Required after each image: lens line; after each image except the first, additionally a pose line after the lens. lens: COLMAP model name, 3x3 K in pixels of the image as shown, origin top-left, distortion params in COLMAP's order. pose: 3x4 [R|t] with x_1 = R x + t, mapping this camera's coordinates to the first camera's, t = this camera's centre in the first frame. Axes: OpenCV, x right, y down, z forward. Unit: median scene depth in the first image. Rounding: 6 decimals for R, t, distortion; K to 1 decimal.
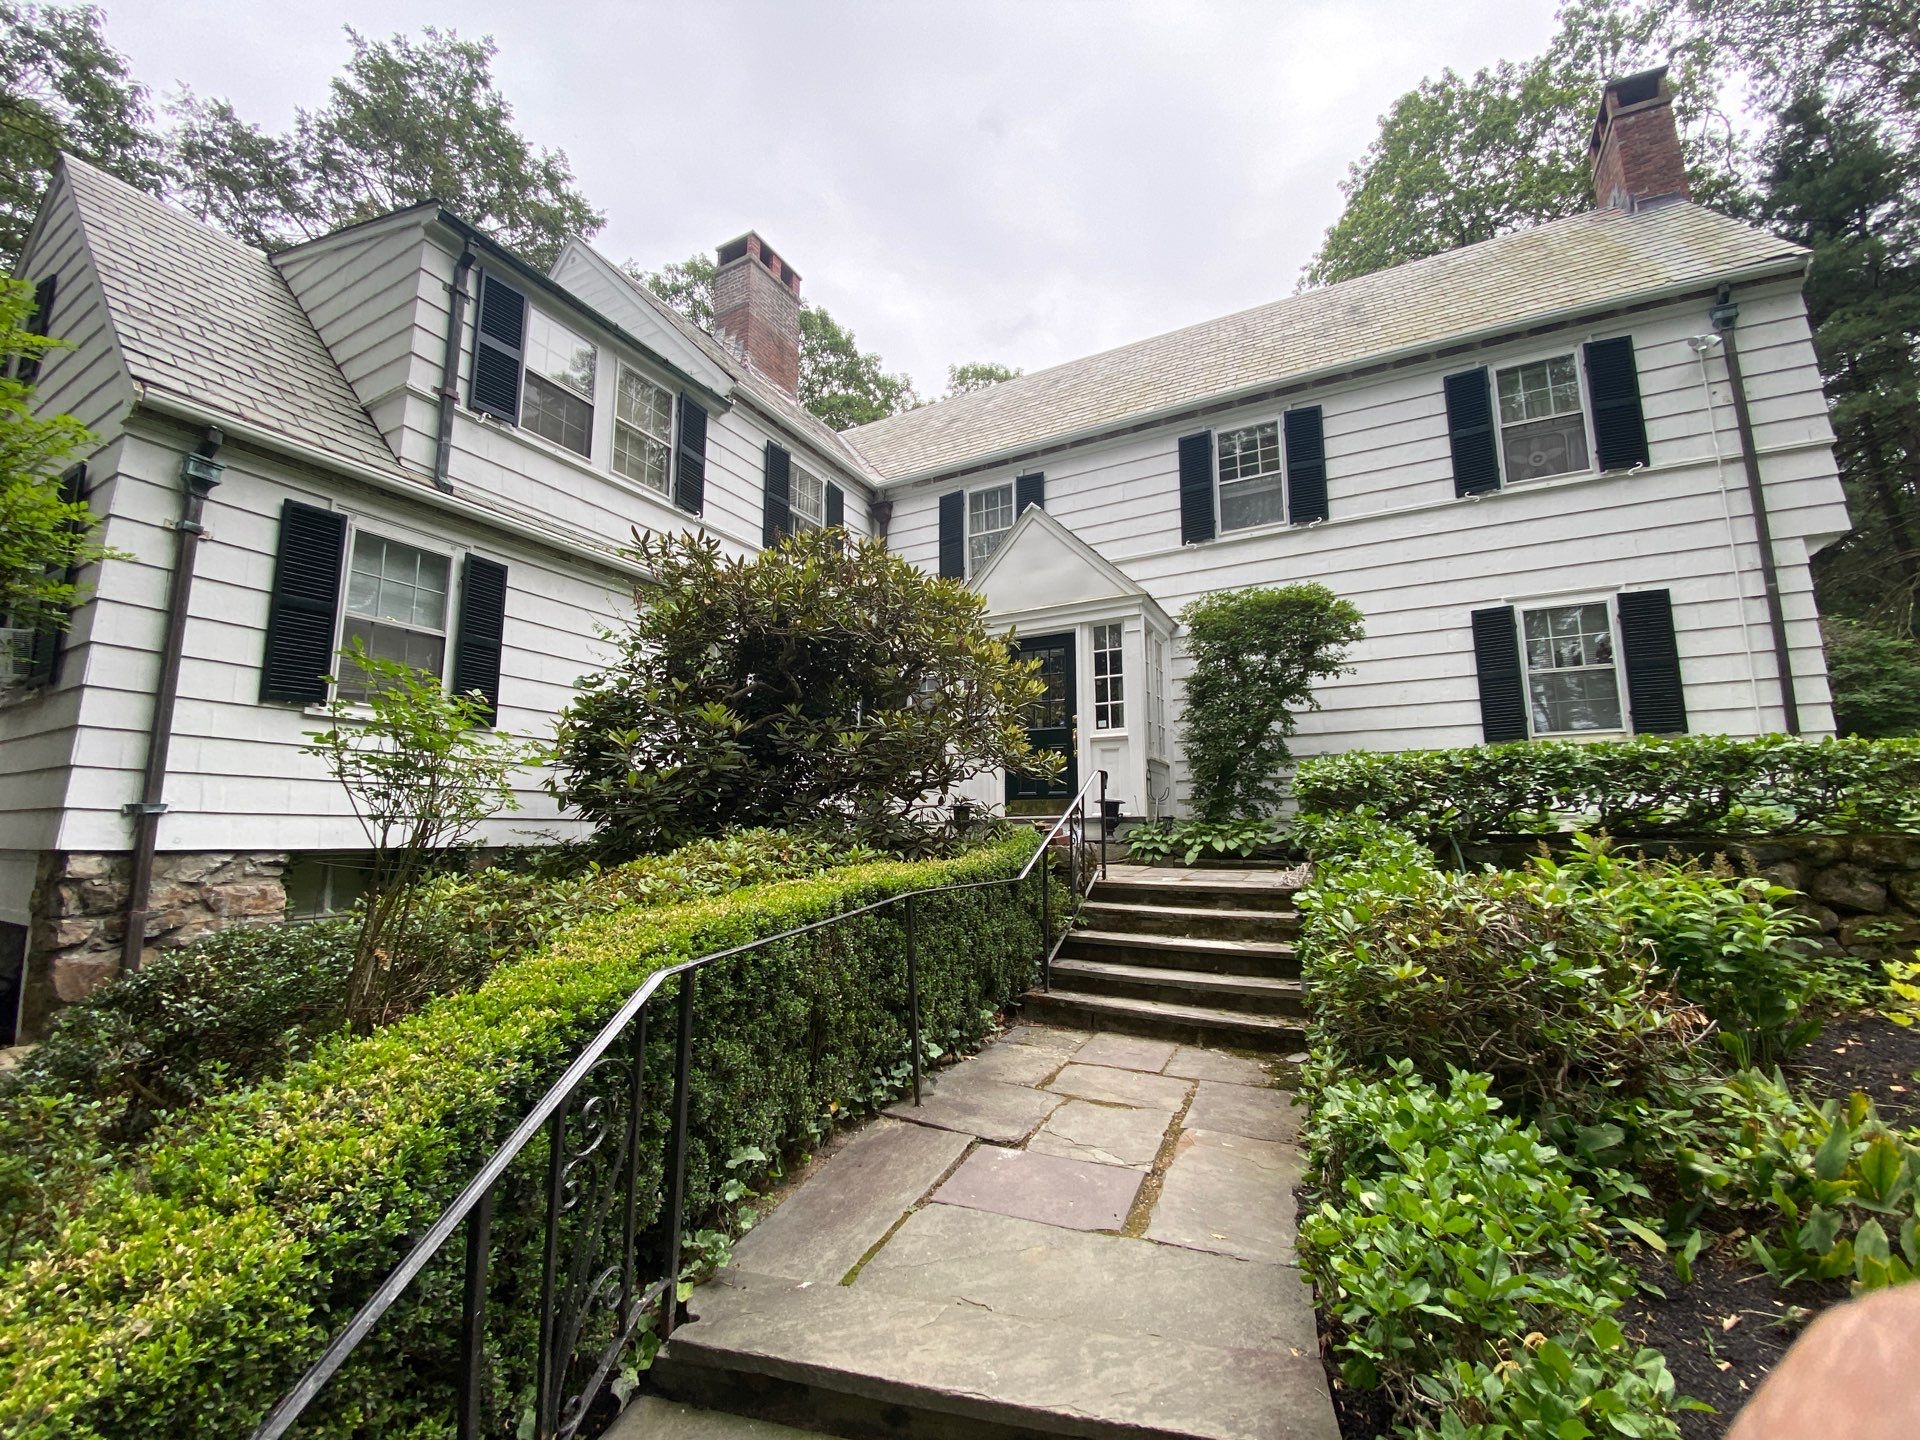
lens RADIAL K [[779.0, 0, 954.3], [0, 779.0, 724.0], [0, 0, 1]] dist [-0.006271, -0.002282]
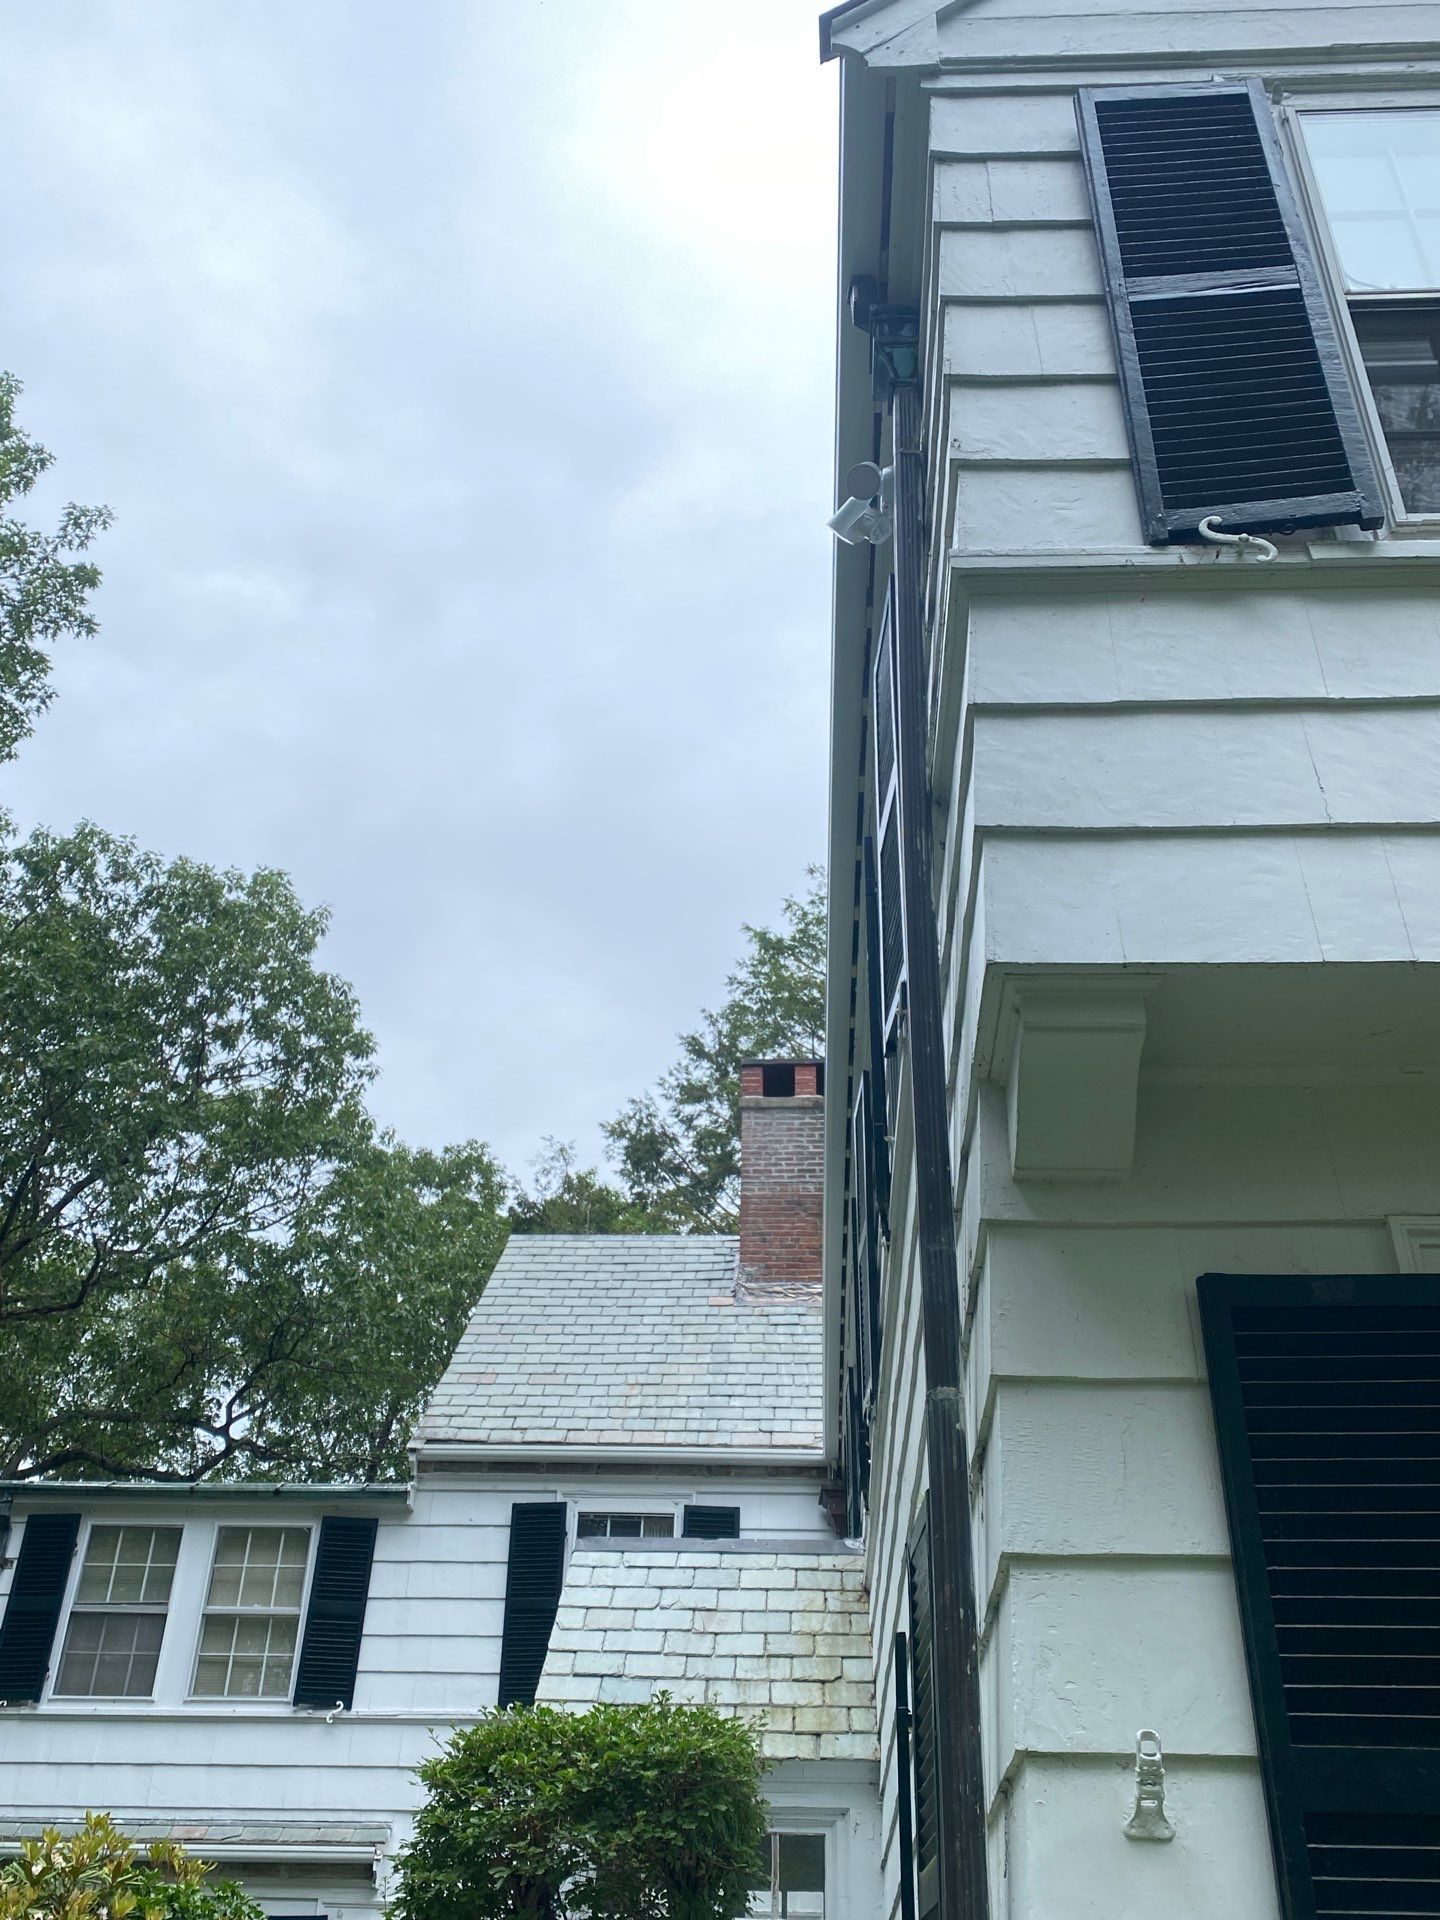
lens RADIAL K [[1718.0, 0, 713.8], [0, 1718.0, 954.1], [0, 0, 1]] dist [0.059072, -0.024357]
pose [[0.402374, -0.497933, -0.768217, 1.417375], [0.097294, 0.857652, -0.504942, -0.066950], [0.910291, 0.128433, 0.393543, 0.798199]]
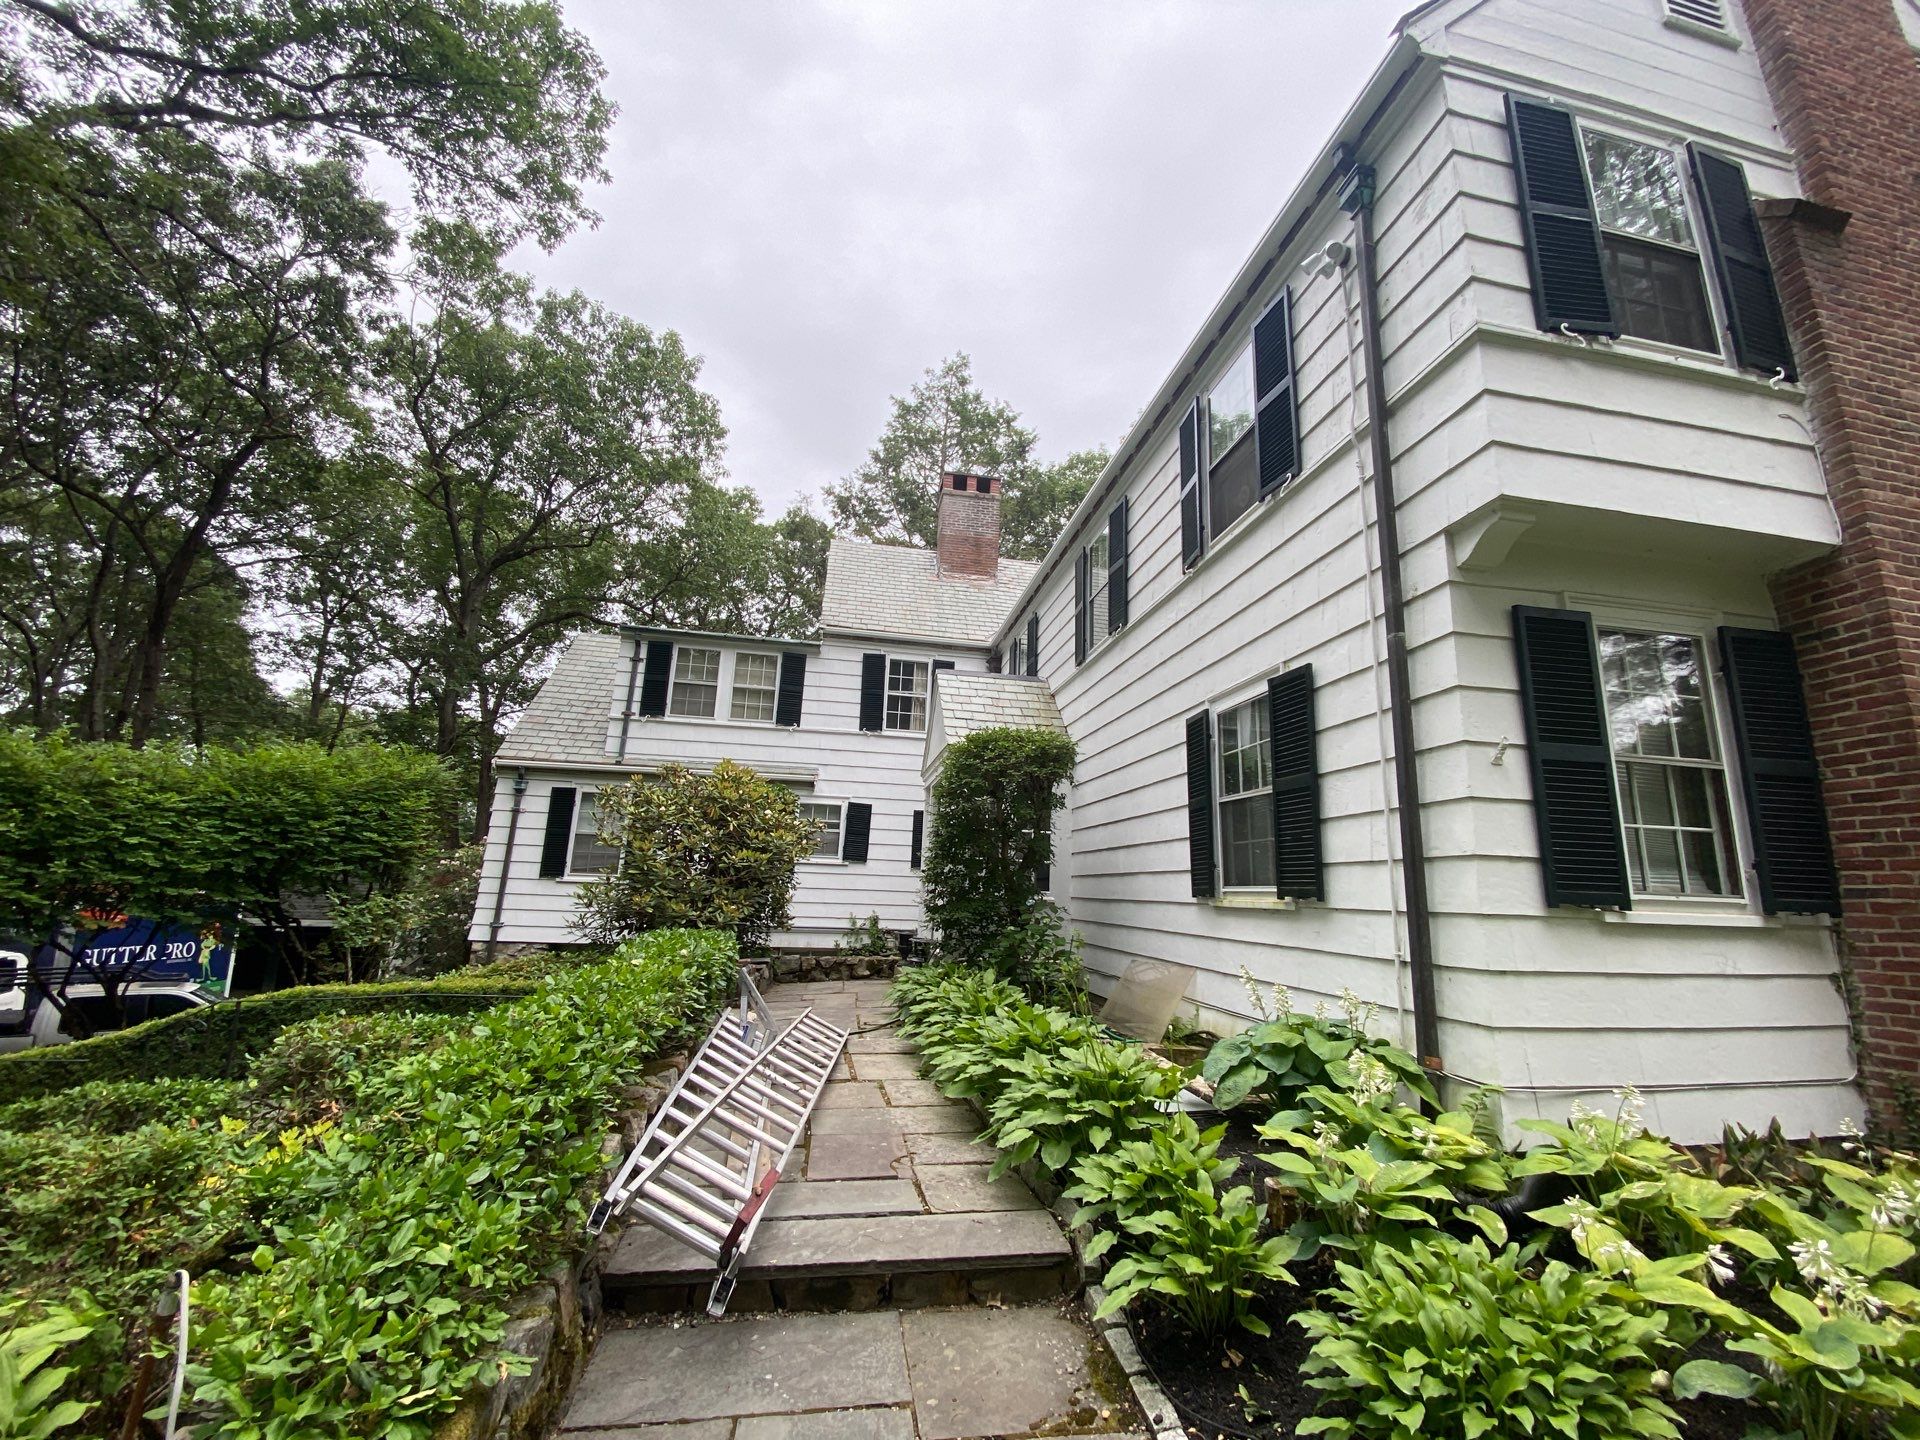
lens RADIAL K [[779.0, 0, 957.7], [0, 779.0, 714.4], [0, 0, 1]] dist [-0.006271, -0.002282]
pose [[0.603388, -0.154828, -0.782273, 1.295026], [0.072050, 0.987543, -0.139881, -0.069069], [0.794186, 0.028040, 0.607028, 0.407023]]
